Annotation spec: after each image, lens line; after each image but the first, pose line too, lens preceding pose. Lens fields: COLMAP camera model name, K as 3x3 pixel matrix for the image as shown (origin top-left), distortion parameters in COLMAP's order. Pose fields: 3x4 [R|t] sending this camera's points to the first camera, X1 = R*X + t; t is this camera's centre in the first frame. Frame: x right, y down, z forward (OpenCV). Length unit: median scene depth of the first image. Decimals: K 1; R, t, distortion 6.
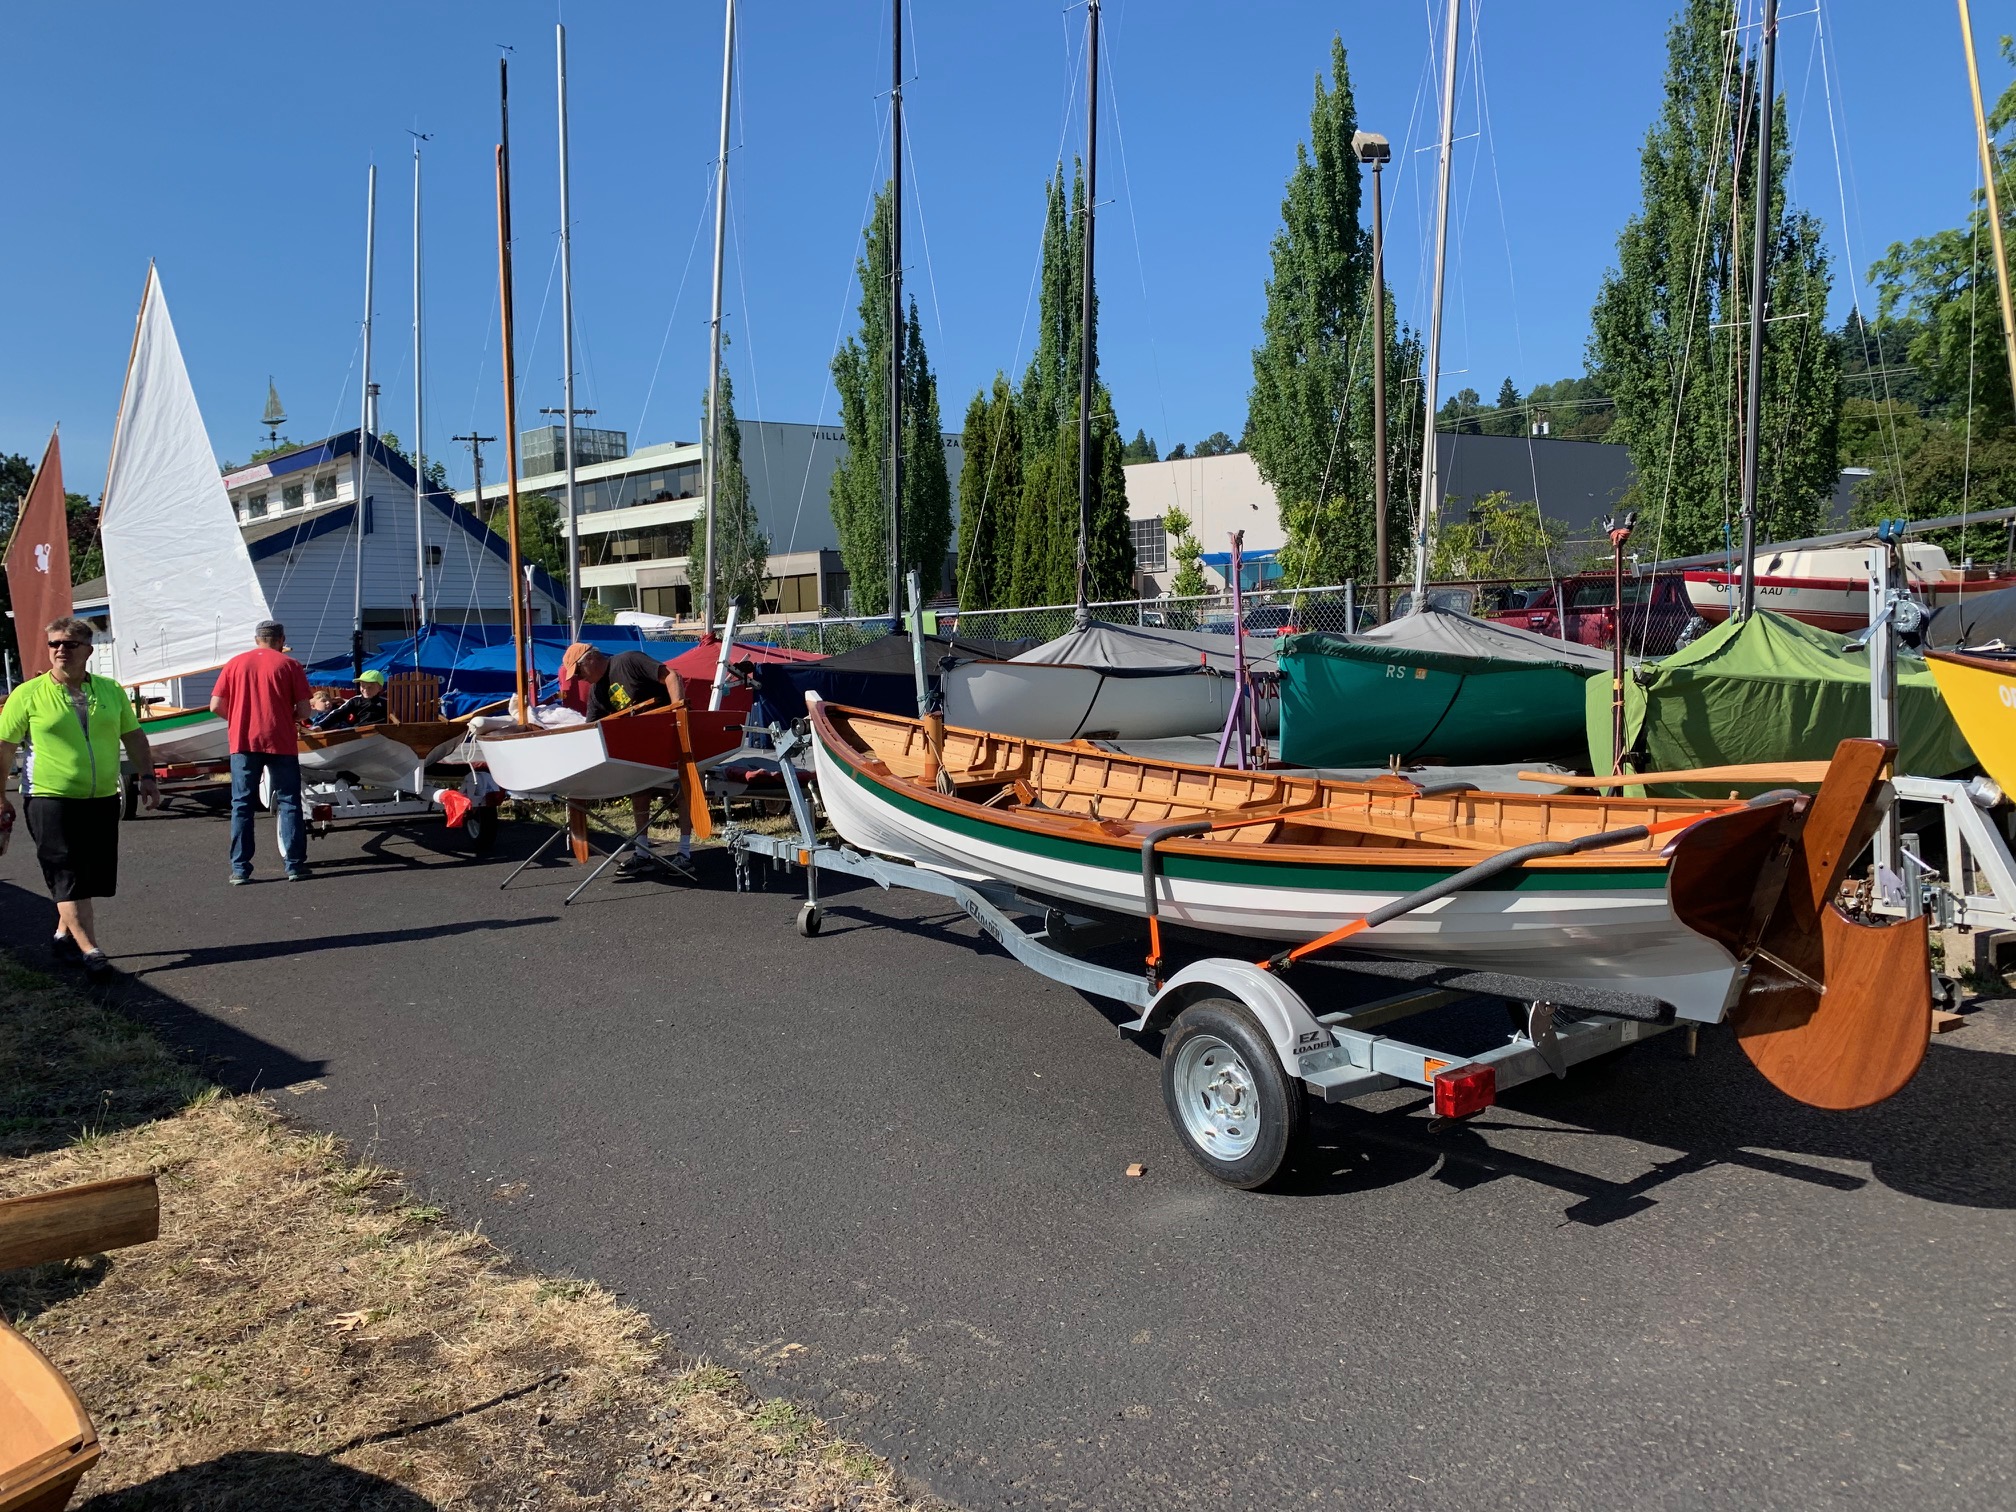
lens RADIAL K [[1493.9, 0, 1008.0], [0, 1493.9, 756.0], [0, 0, 1]] dist [0.006800, -0.004191]
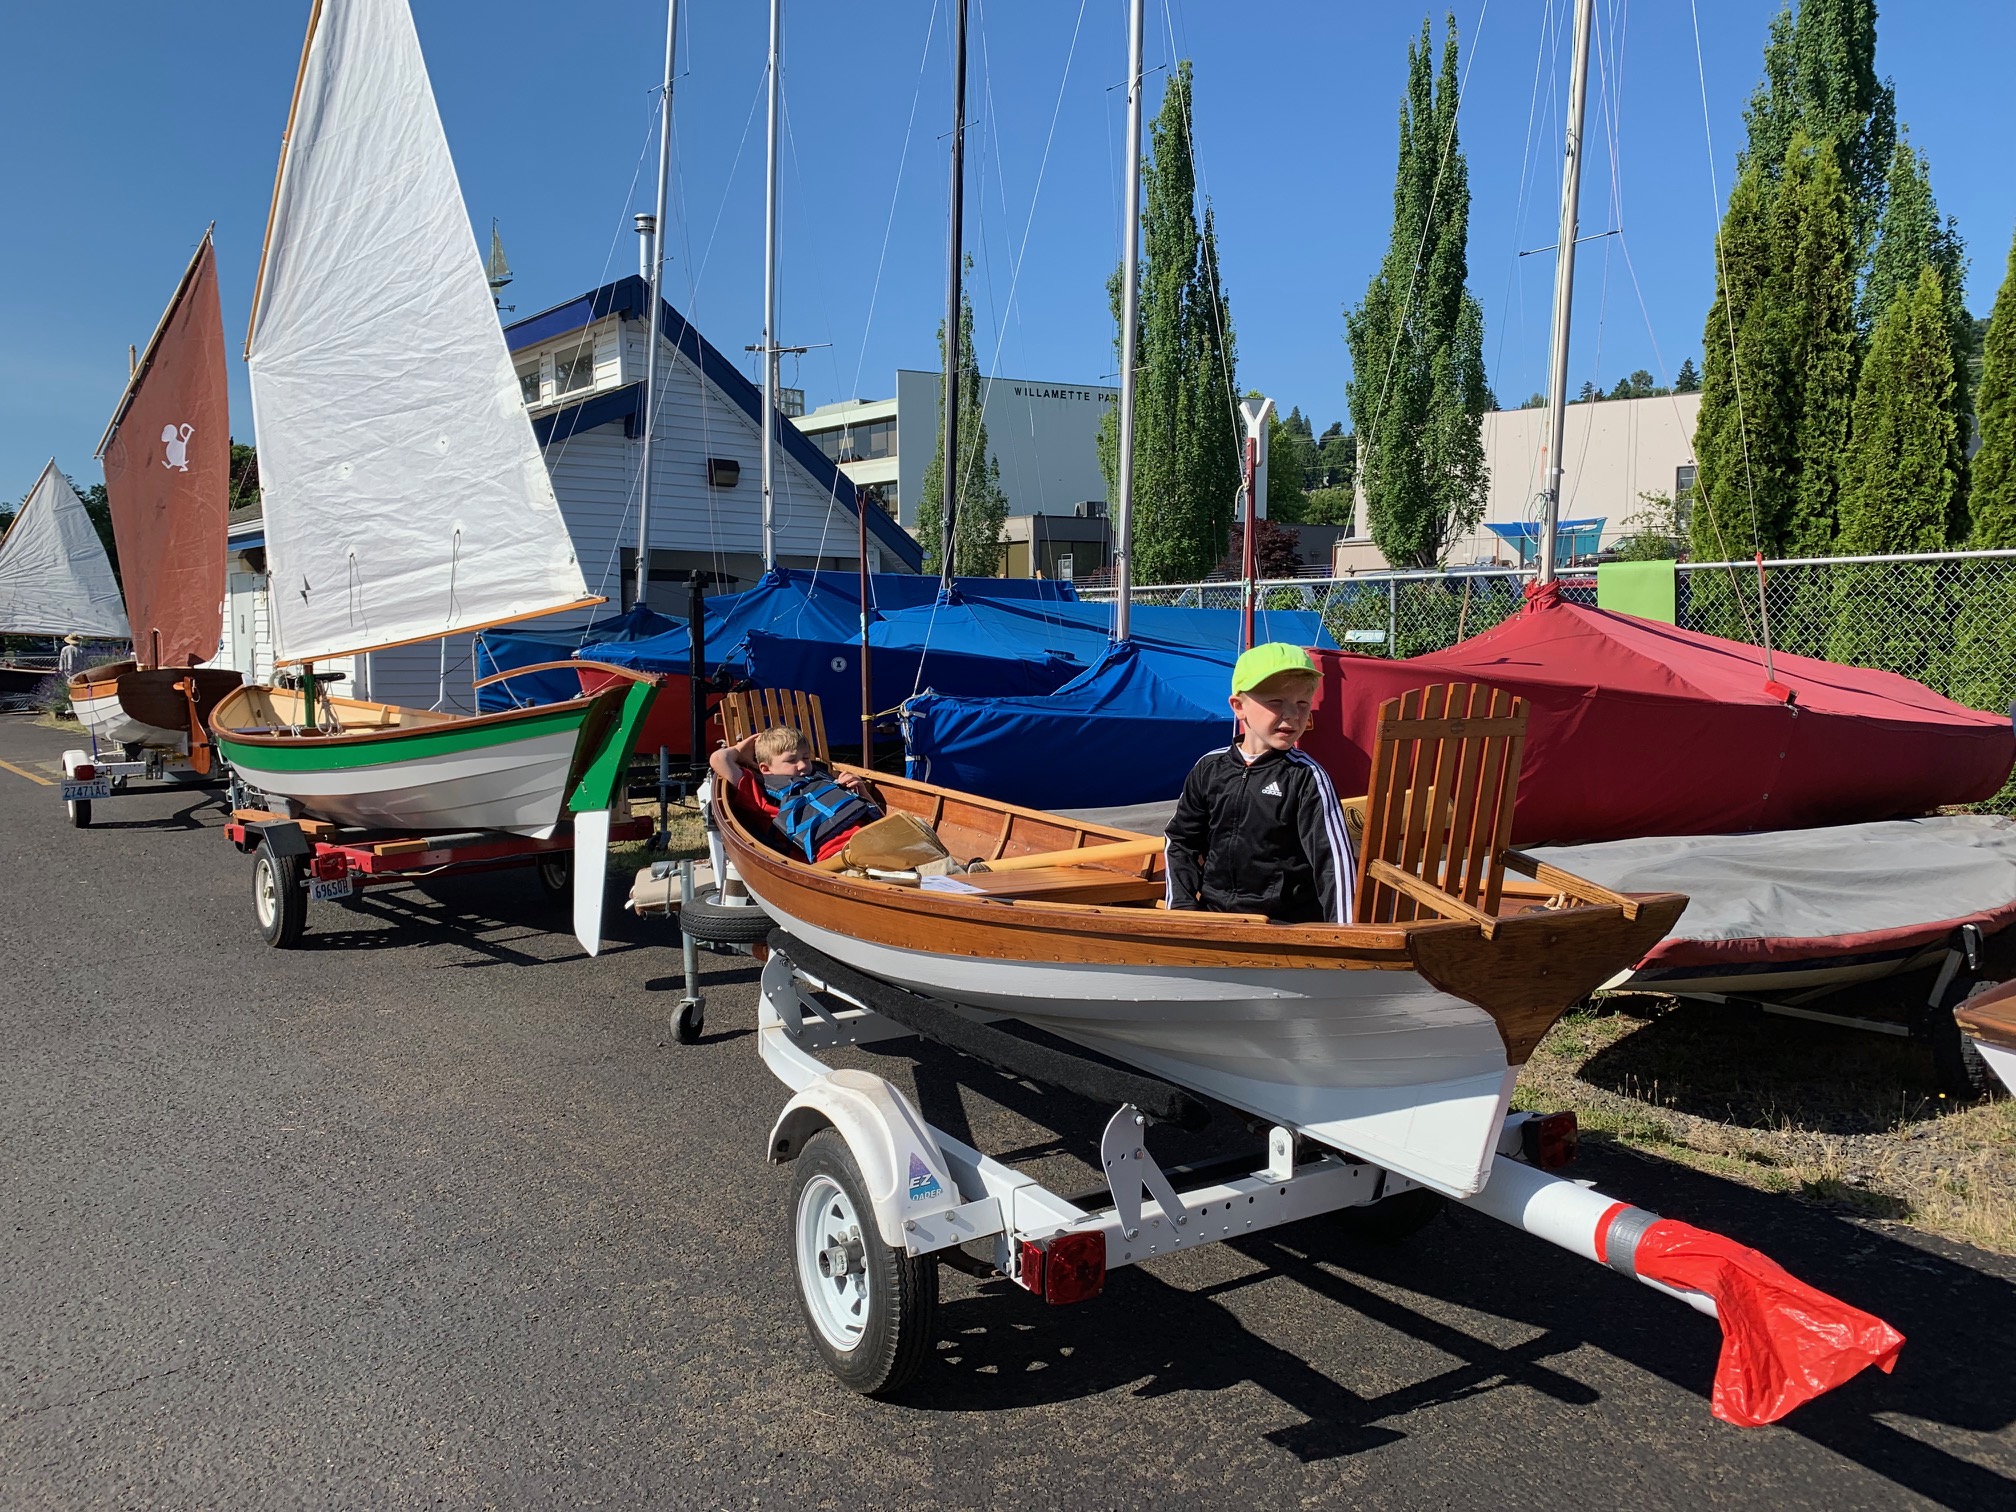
lens RADIAL K [[1539.3, 0, 1006.8], [0, 1539.3, 730.8], [0, 0, 1]] dist [-0.031584, 0.000243]
pose [[0.995355, 0.027913, -0.092137, -0.199294], [-0.028497, 0.999581, -0.005028, -0.019433], [0.091958, 0.007630, 0.995734, 0.341151]]
